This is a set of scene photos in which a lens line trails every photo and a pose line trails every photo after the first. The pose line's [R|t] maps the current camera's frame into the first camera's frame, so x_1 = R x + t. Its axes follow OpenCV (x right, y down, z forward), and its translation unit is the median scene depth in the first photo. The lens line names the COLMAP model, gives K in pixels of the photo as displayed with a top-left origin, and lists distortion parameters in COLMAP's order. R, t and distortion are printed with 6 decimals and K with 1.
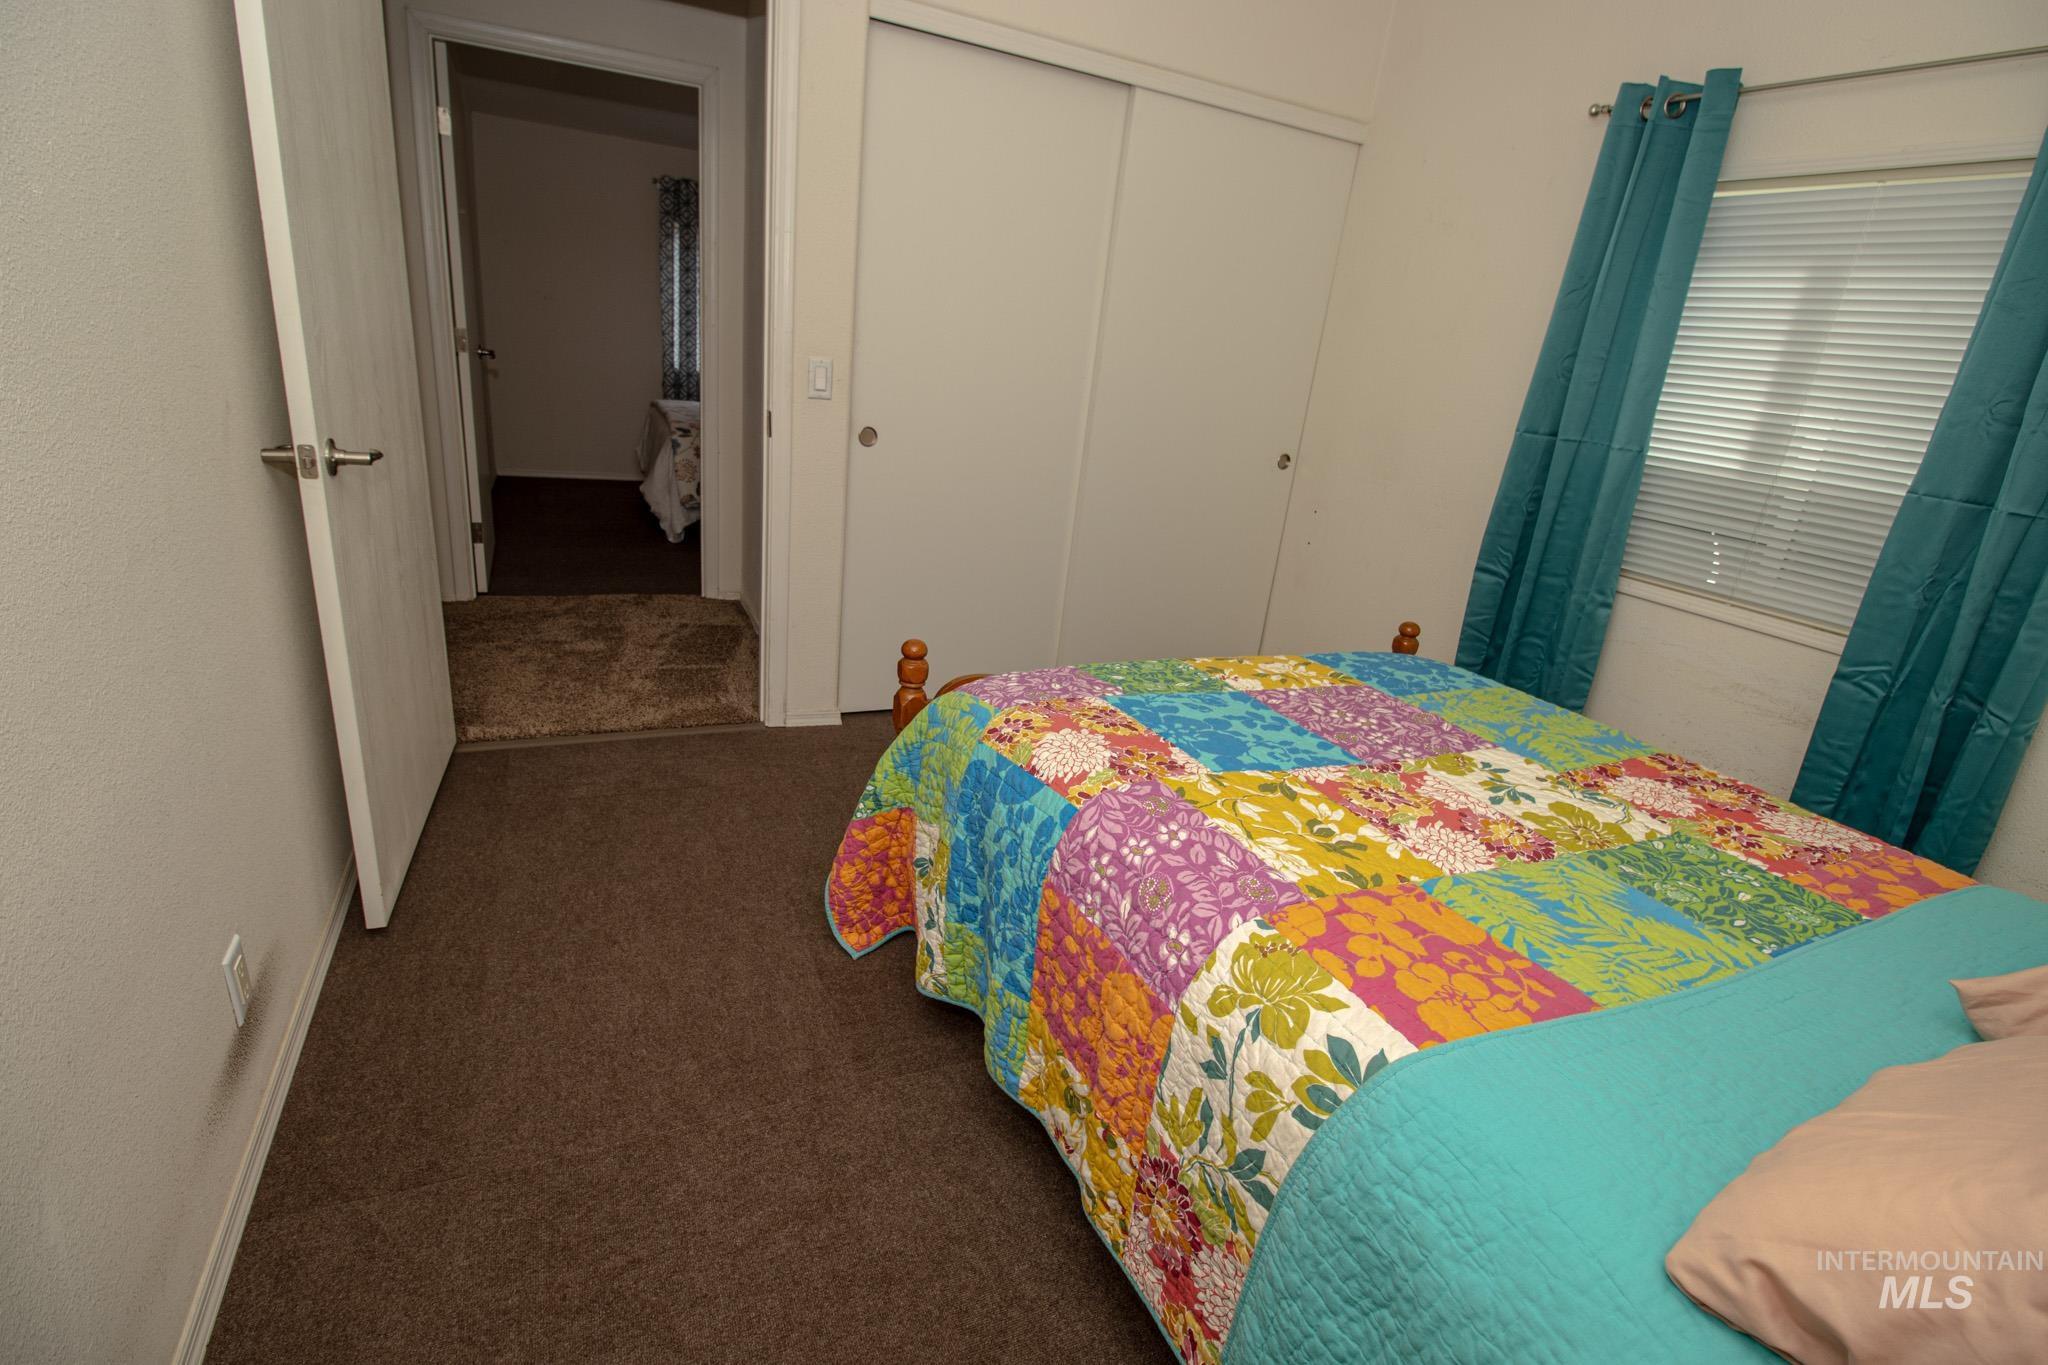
lens RADIAL K [[947.6, 0, 1021.9], [0, 947.6, 687.3], [0, 0, 1]] dist [-0.002716, -0.011813]
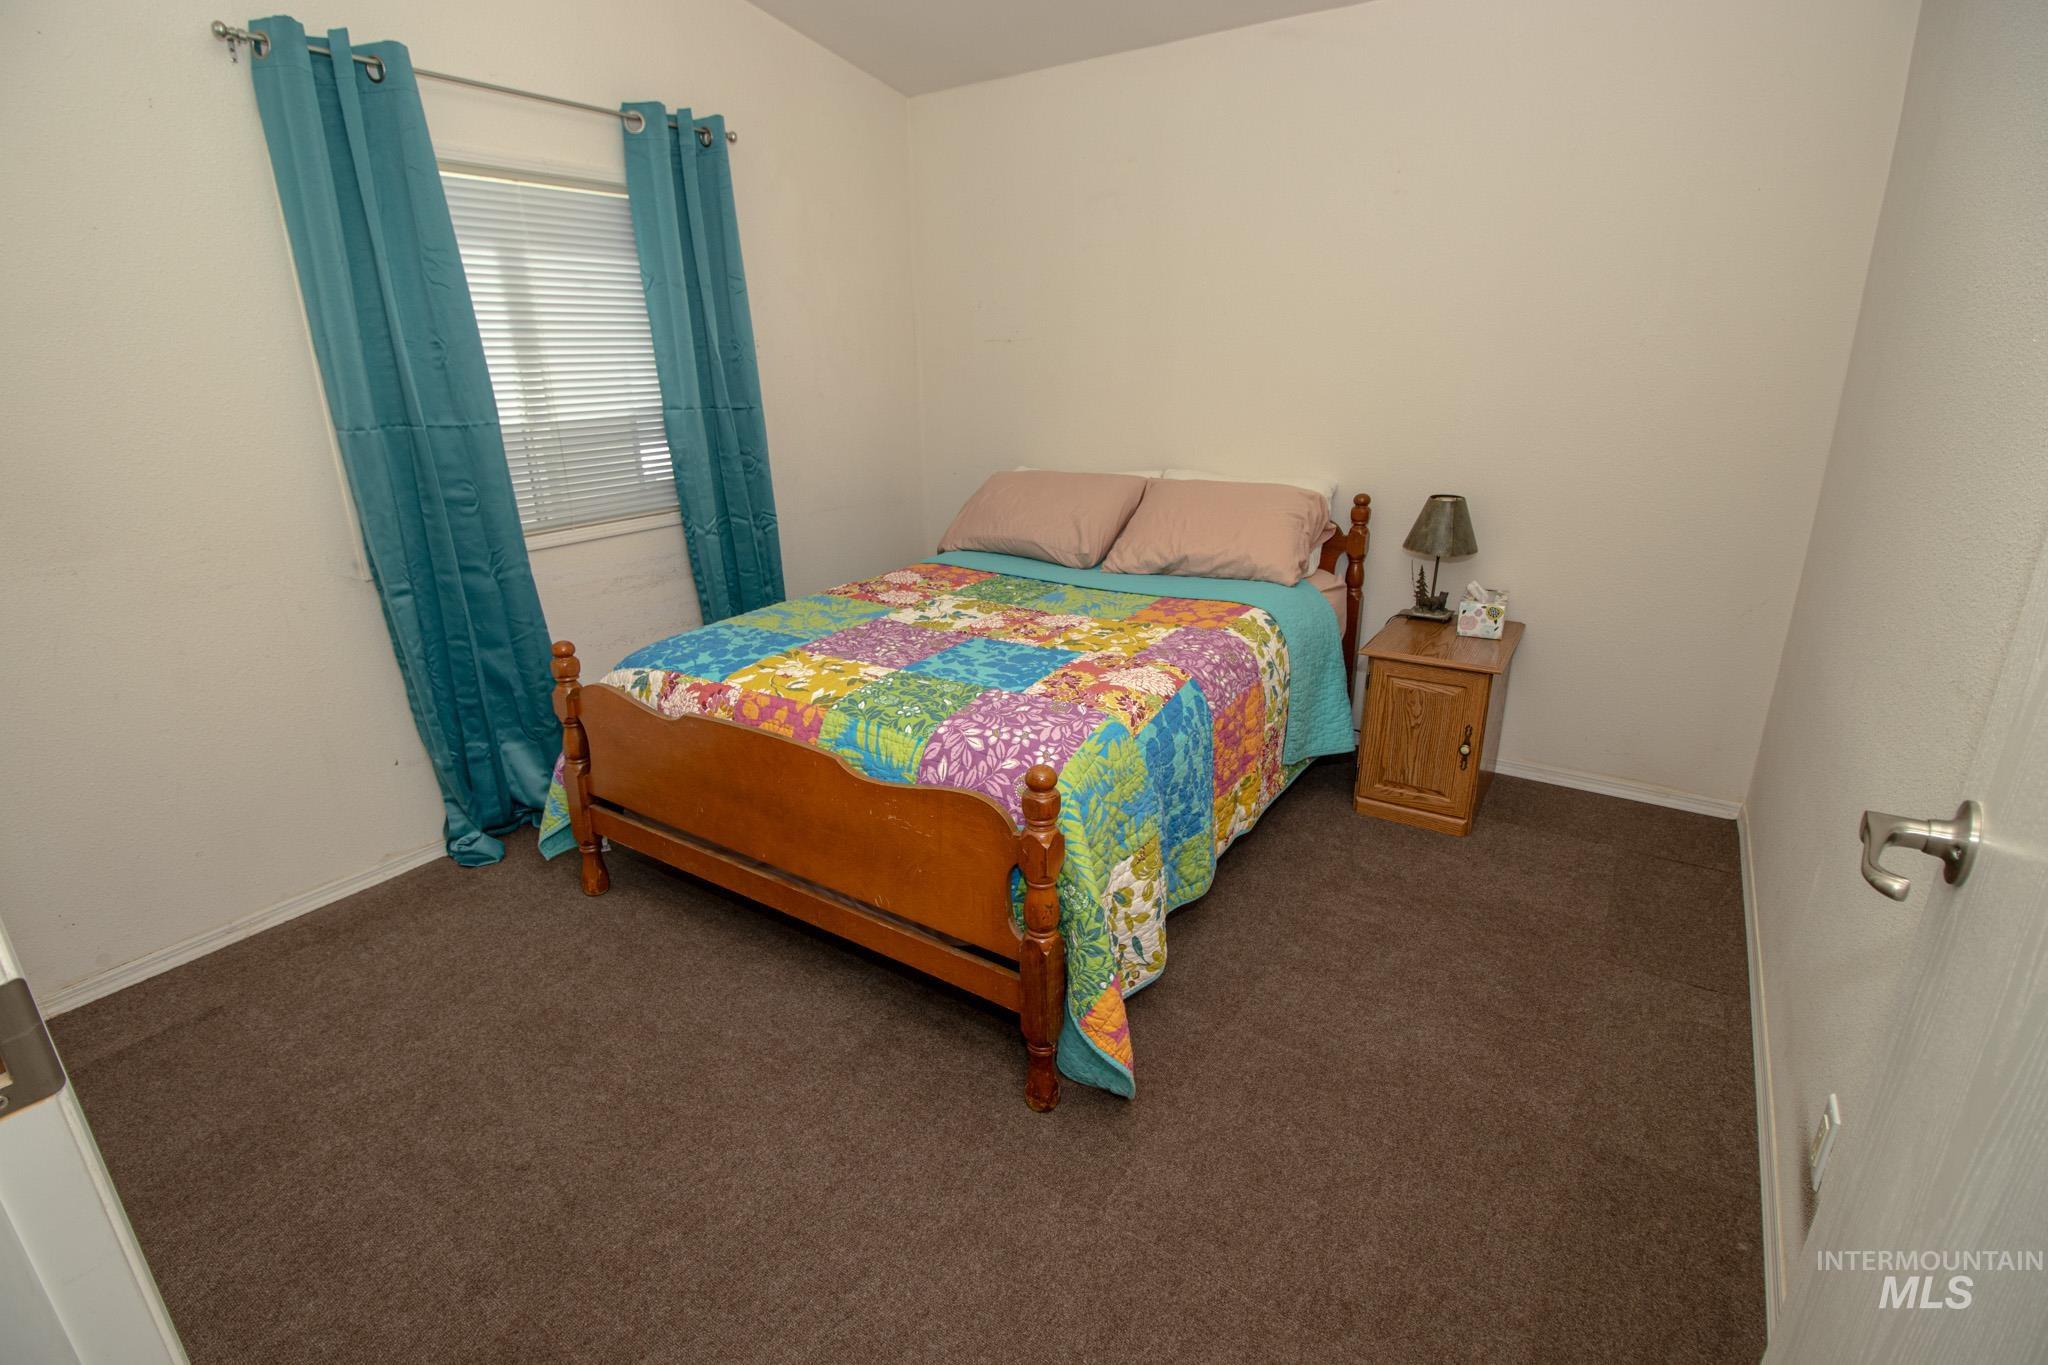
lens RADIAL K [[947.6, 0, 1019.7], [0, 947.6, 673.0], [0, 0, 1]] dist [-0.002716, -0.011813]
pose [[-0.526610, -0.353050, 0.773329, -0.791583], [0.255793, 0.801721, 0.540198, -0.627660], [-0.810711, 0.482285, -0.331887, 1.427337]]
